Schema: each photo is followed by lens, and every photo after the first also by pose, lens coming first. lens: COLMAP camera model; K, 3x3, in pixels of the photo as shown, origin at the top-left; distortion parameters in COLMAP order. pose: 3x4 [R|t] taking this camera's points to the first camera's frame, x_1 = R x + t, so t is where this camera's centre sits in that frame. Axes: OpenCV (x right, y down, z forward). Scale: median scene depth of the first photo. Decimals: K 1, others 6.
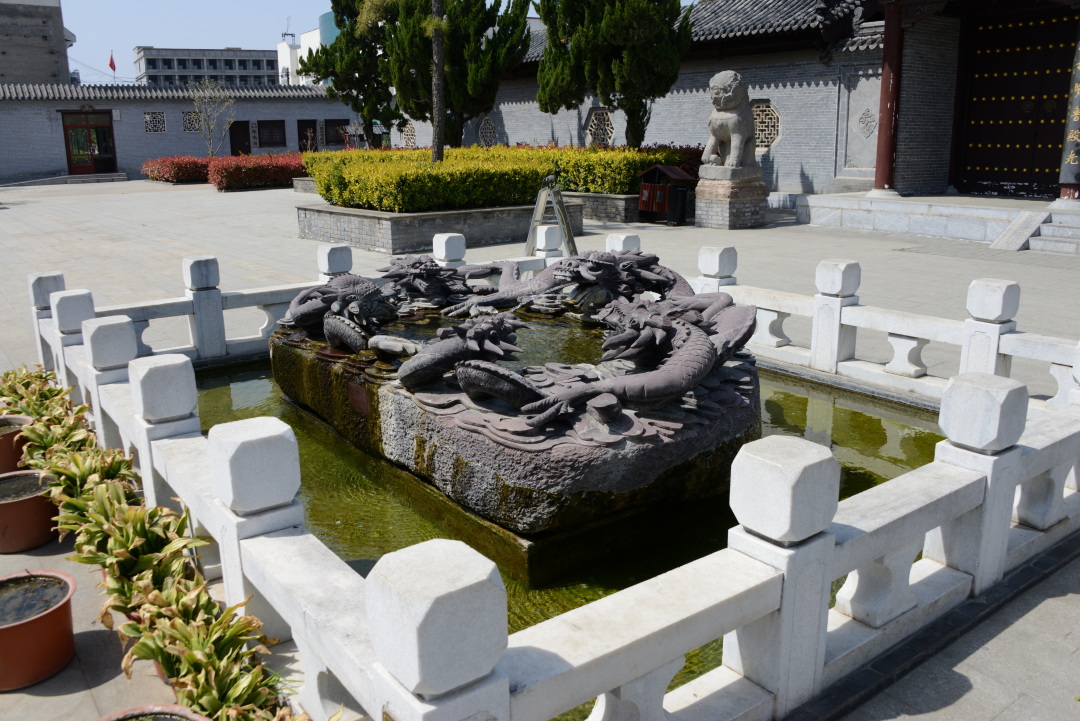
lens RADIAL K [[882.2, 0, 540.0], [0, 882.2, 360.5], [0, 0, 1]] dist [-0.089809, 0.009057]
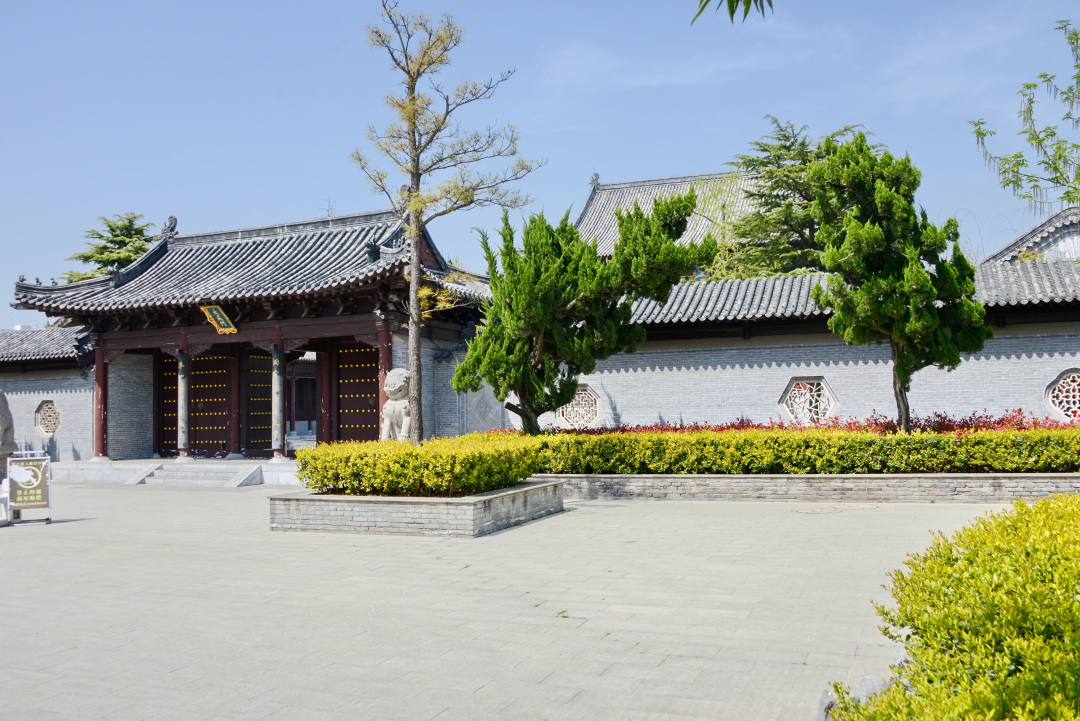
lens RADIAL K [[882.2, 0, 540.0], [0, 882.2, 360.5], [0, 0, 1]] dist [-0.089809, 0.009057]
pose [[0.833465, 0.027107, 0.551907, 0.175583], [0.145450, 0.952811, -0.266449, 0.175388], [-0.533086, 0.302351, 0.790192, -0.746332]]
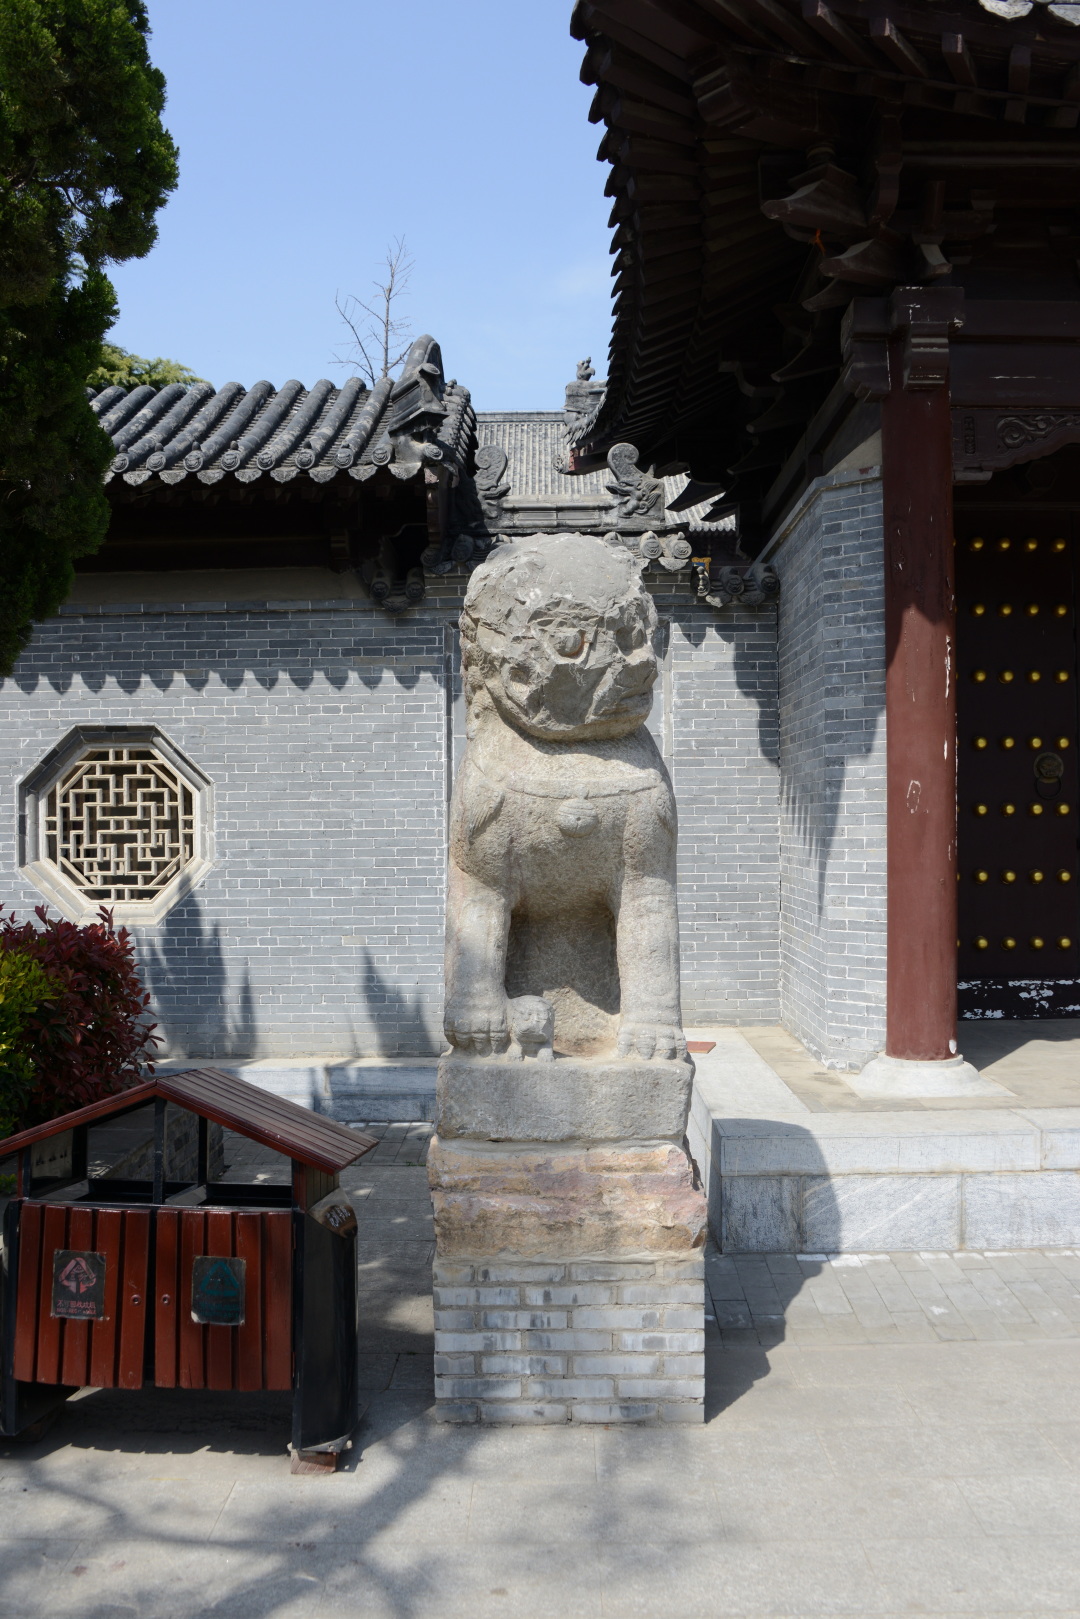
lens RADIAL K [[1419.7, 0, 540.0], [0, 1419.7, 809.5], [0, 0, 1]] dist [-0.107779, 0.000666]
pose [[0.606984, 0.015364, 0.794566, -0.019699], [0.196477, 0.965875, -0.168769, -0.210135], [-0.770044, 0.258554, 0.583252, 0.778033]]
